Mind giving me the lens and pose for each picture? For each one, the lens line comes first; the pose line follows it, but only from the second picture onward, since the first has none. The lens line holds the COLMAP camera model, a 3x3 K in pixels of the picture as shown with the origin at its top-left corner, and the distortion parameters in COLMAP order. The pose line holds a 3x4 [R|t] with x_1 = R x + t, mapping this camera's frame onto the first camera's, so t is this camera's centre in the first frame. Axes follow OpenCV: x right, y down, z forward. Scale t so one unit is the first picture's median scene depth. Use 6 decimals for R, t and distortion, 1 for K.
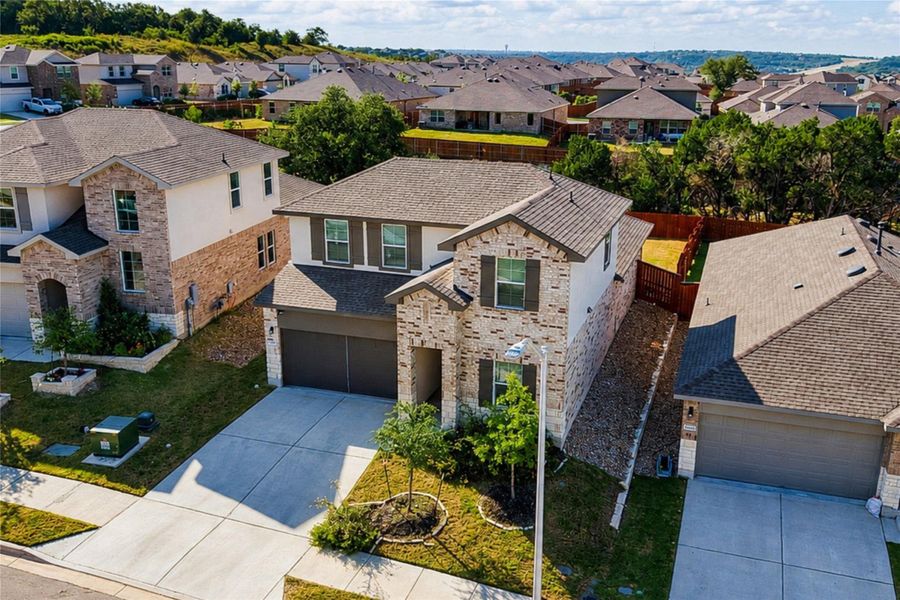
lens RADIAL K [[835.6, 0, 449.3], [0, 835.6, 295.3], [0, 0, 1]] dist [-0.002834, 0.000000]
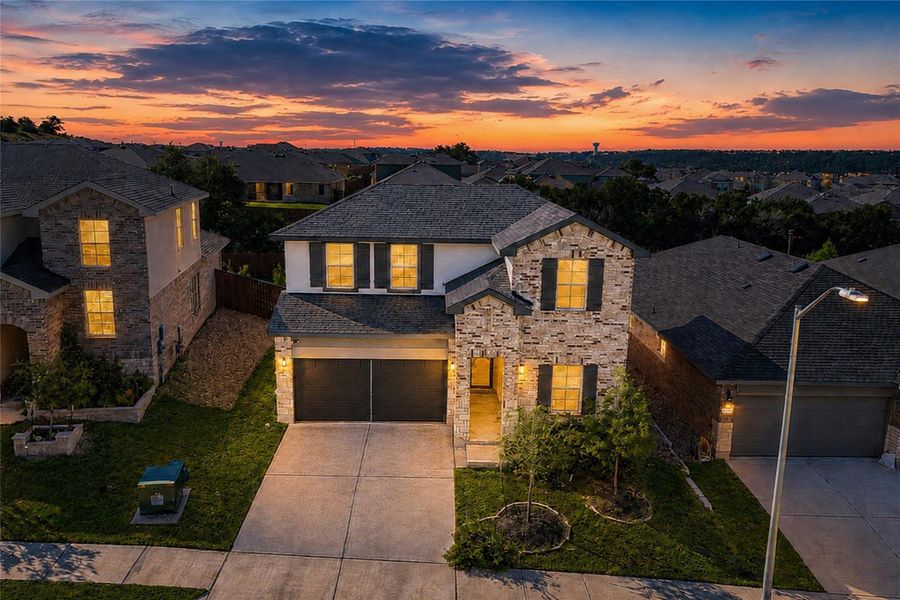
lens RADIAL K [[758.0, 0, 450.8], [0, 758.0, 304.9], [0, 0, 1]] dist [0.008355, 0.021122]
pose [[0.952565, -0.061585, 0.298039, -0.306208], [0.081663, 0.995120, -0.055380, 0.043808], [-0.293174, 0.077092, 0.952946, 0.146724]]
